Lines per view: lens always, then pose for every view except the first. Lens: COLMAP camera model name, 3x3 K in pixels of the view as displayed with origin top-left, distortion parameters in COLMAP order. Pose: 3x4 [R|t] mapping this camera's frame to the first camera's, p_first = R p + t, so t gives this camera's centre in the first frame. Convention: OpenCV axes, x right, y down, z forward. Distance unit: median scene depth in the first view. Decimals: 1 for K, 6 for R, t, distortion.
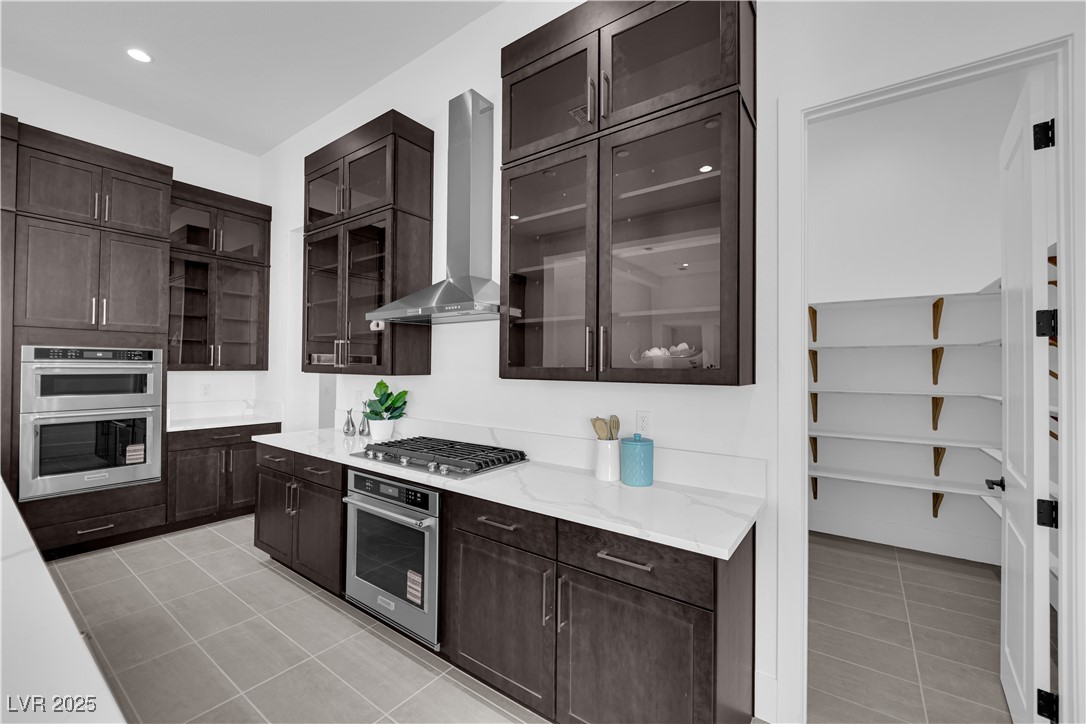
lens RADIAL K [[438.9, 0, 547.6], [0, 438.9, 364.1], [0, 0, 1]] dist [-0.013876, 0.000143]
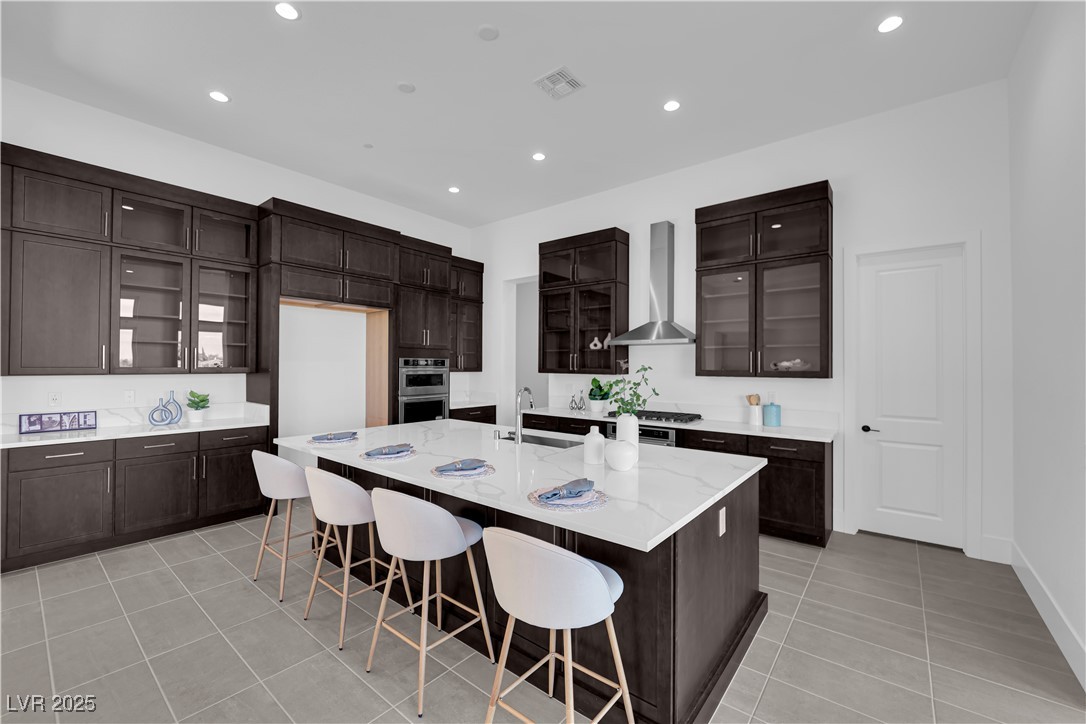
lens RADIAL K [[440.2, 0, 546.7], [0, 440.2, 362.3], [0, 0, 1]] dist [-0.006631, 0.000389]
pose [[0.998680, -0.002625, -0.051293, -0.483027], [0.002361, 0.999984, -0.005219, -0.013994], [0.051306, 0.005091, 0.998670, -0.728574]]
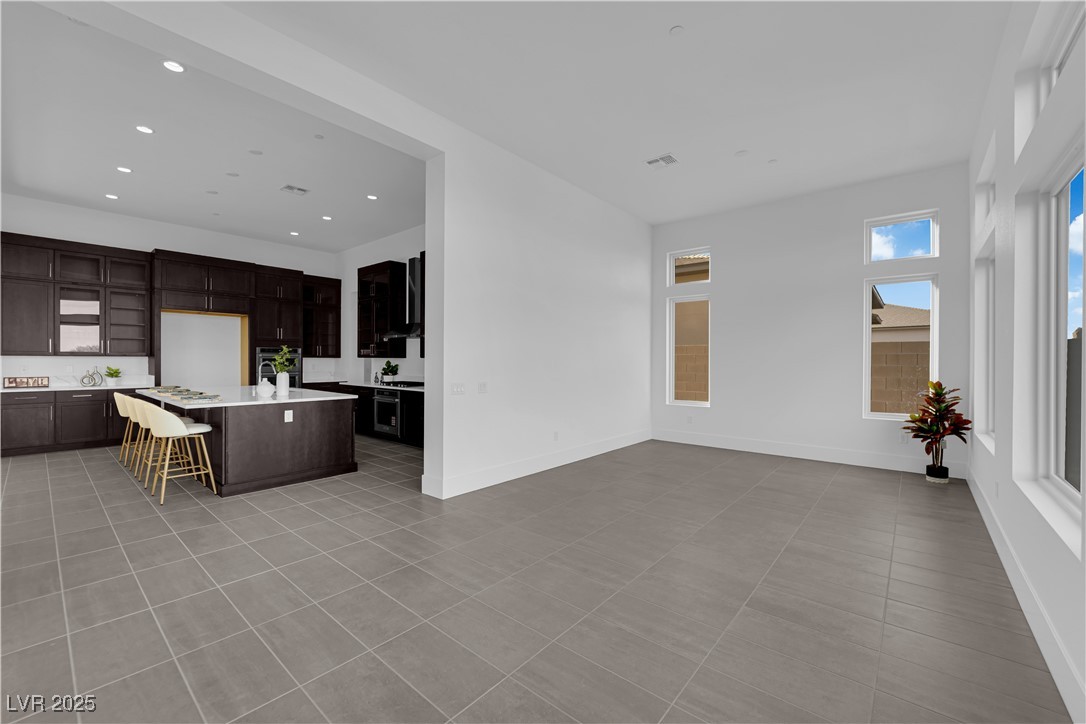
lens RADIAL K [[440.2, 0, 546.7], [0, 440.2, 362.3], [0, 0, 1]] dist [-0.006631, 0.000389]
pose [[0.996803, -0.003193, -0.079832, 0.741317], [0.003829, 0.999962, 0.007822, 0.032968], [0.079804, -0.008103, 0.996778, -1.470974]]
